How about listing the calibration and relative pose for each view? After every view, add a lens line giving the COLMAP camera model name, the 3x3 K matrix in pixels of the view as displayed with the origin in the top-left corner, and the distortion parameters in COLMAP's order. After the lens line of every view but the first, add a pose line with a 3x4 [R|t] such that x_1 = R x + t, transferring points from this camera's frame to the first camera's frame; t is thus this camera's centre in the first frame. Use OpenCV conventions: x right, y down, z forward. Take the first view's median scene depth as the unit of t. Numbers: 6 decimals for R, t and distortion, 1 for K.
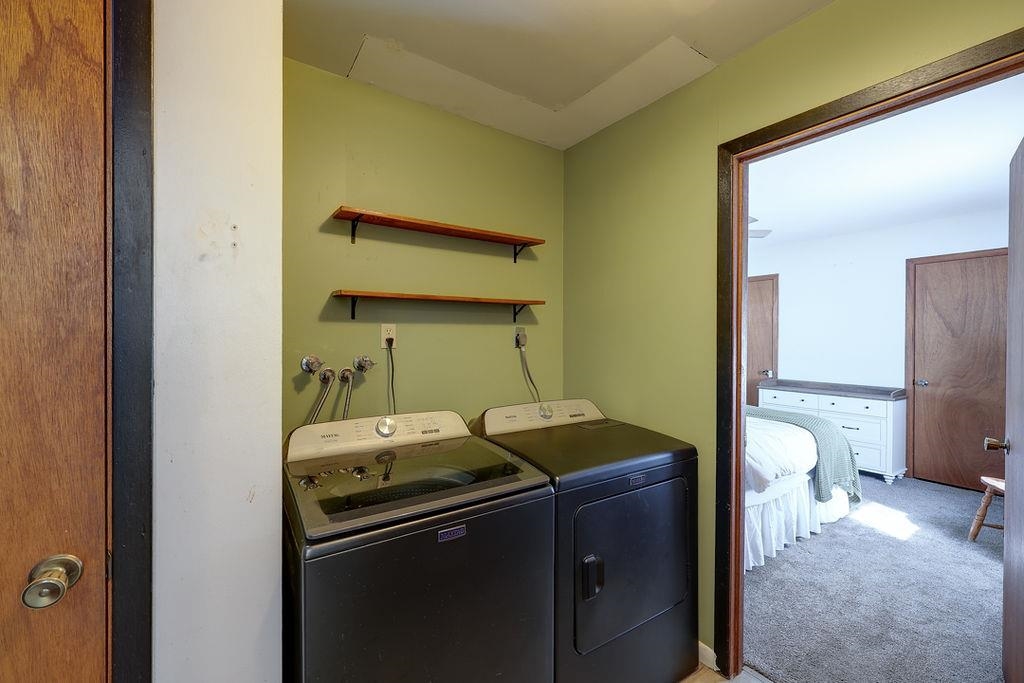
lens RADIAL K [[410.8, 0, 514.7], [0, 410.8, 340.7], [0, 0, 1]] dist [0.000098, -0.000399]
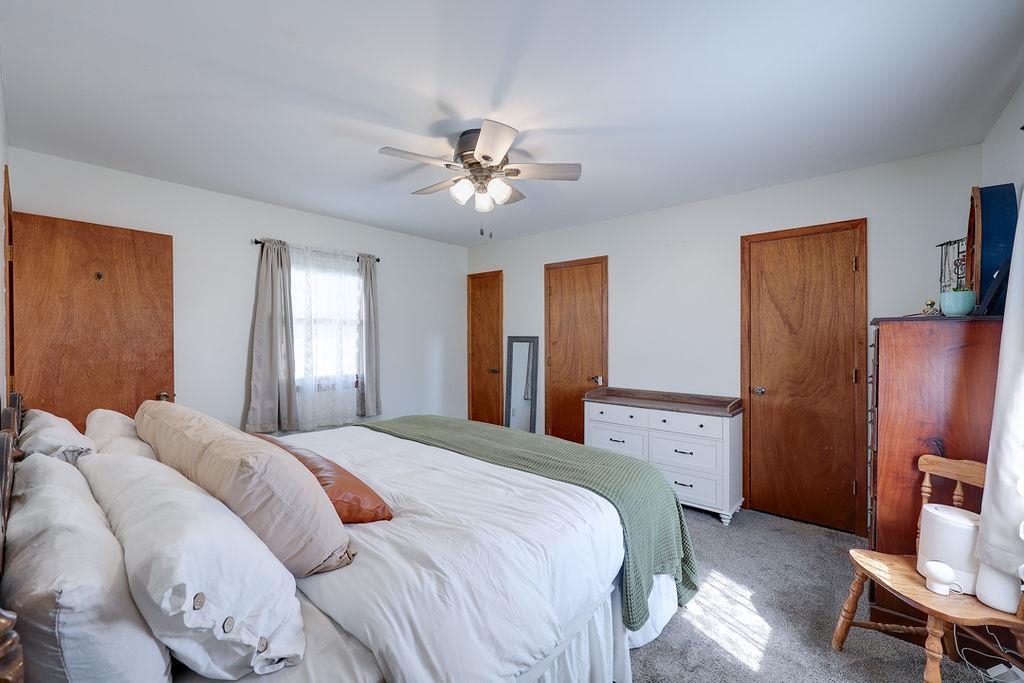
lens RADIAL K [[410.8, 0, 511.3], [0, 410.8, 339.5], [0, 0, 1]] dist [0.000098, -0.000399]
pose [[0.963153, -0.009411, 0.268789, 0.318194], [0.009438, 0.999955, 0.001192, -0.002804], [-0.268788, 0.001389, 0.963198, 0.364075]]
